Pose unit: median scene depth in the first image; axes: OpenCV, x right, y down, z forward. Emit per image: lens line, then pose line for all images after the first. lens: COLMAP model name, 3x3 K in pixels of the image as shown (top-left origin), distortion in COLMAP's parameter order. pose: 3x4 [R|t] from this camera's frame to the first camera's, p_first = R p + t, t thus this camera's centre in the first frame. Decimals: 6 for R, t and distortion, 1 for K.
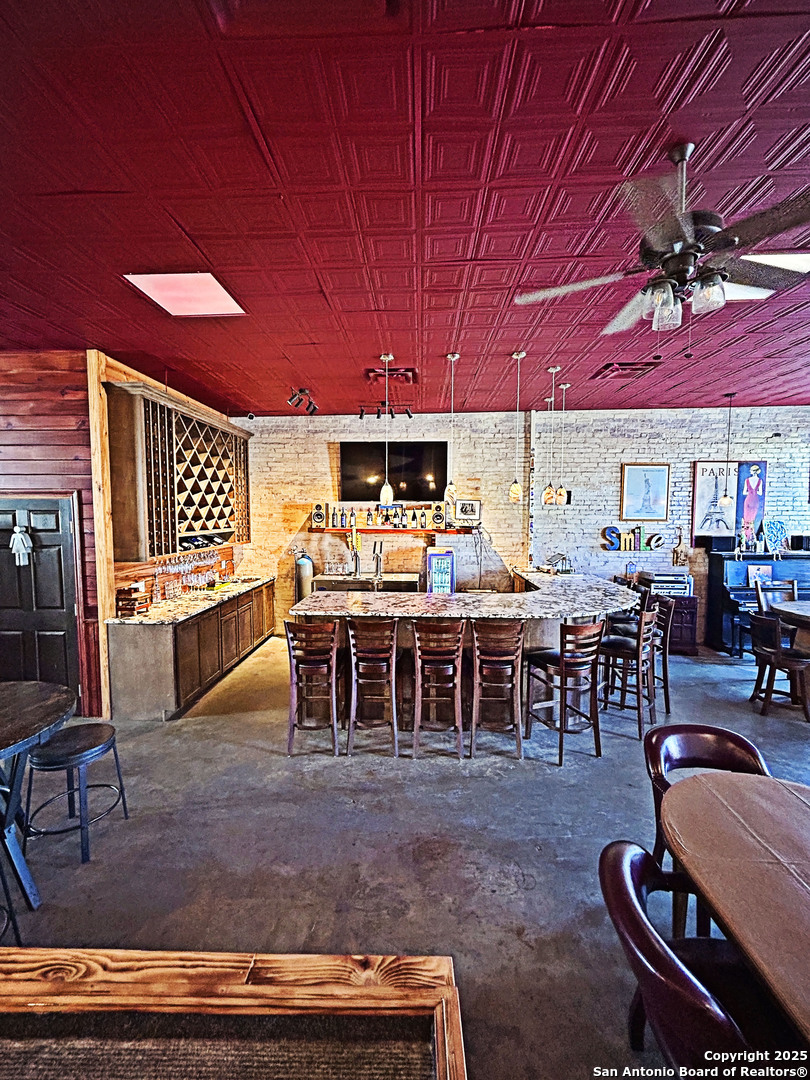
lens RADIAL K [[436.8, 0, 409.4], [0, 436.8, 539.8], [0, 0, 1]] dist [0.000653, 0.000406]
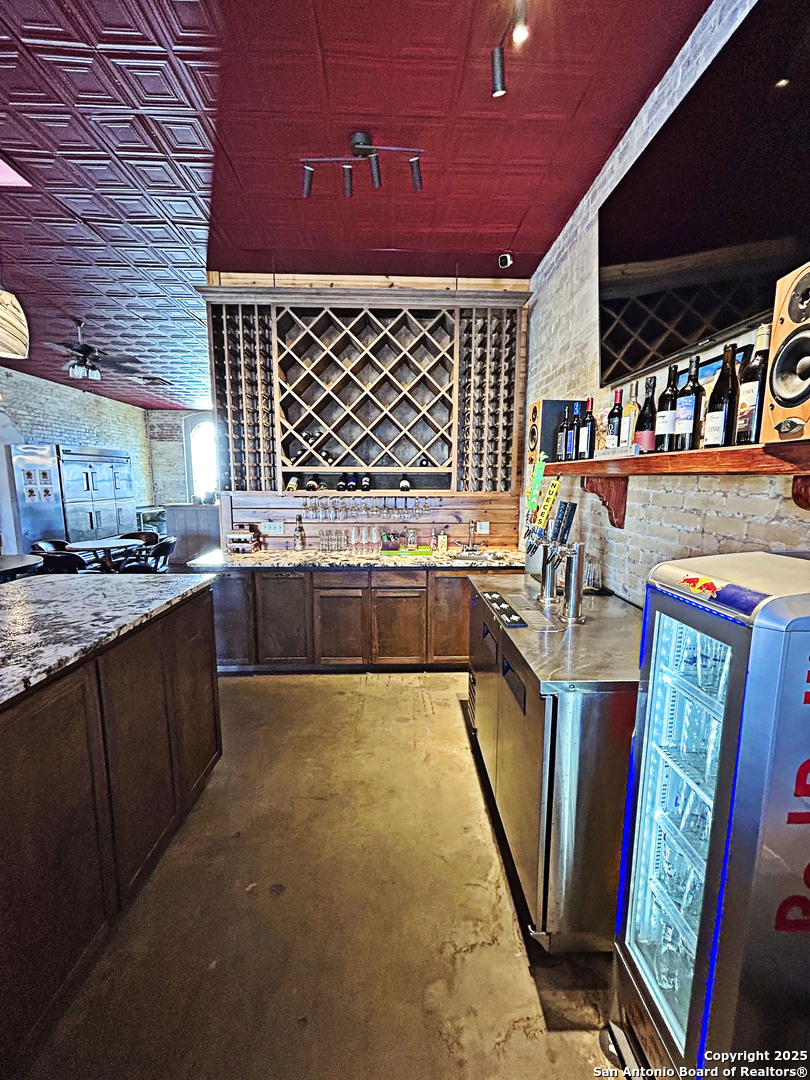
lens RADIAL K [[436.8, 0, 414.4], [0, 436.8, 537.2], [0, 0, 1]] dist [0.000653, 0.000406]
pose [[0.086130, 0.125130, -0.988395, 0.209223], [-0.066434, 0.990595, 0.119619, 0.000234], [0.994066, 0.055360, 0.093633, 0.842765]]
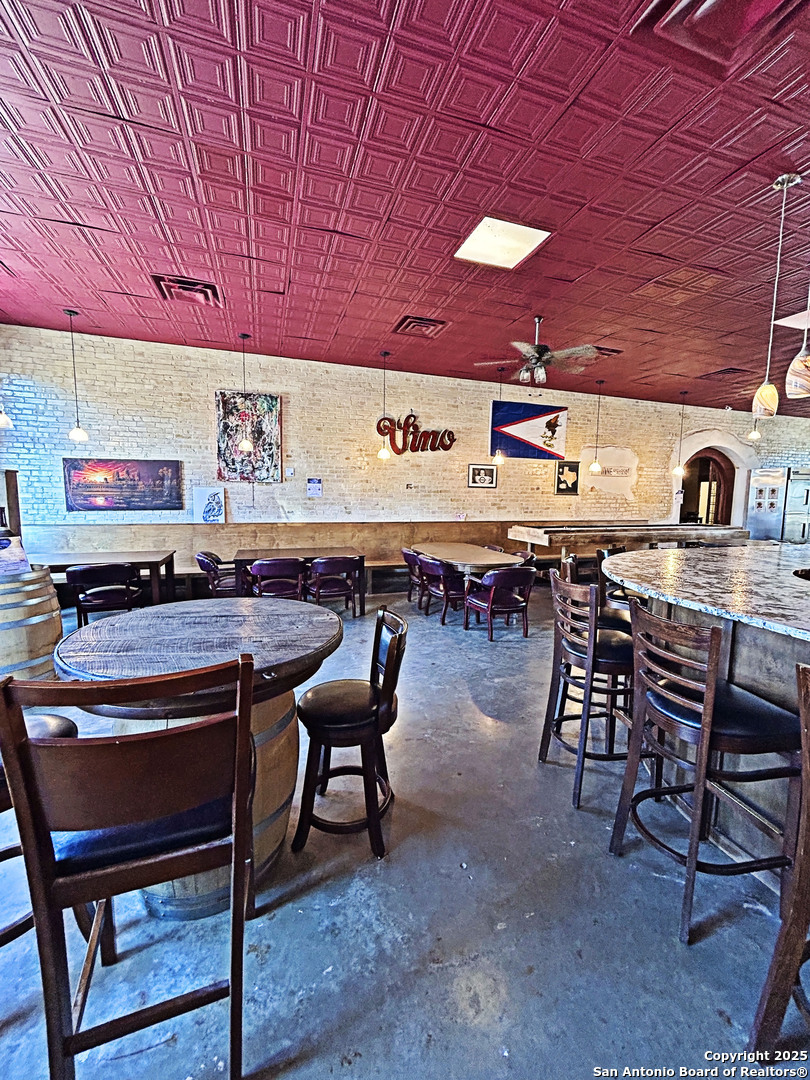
lens RADIAL K [[436.8, 0, 410.4], [0, 436.8, 542.3], [0, 0, 1]] dist [0.000653, 0.000406]
pose [[-0.940638, 0.016905, -0.338990, 0.618546], [-0.043900, 0.984310, 0.170900, 0.010145], [0.336560, 0.175637, -0.925137, 0.956047]]
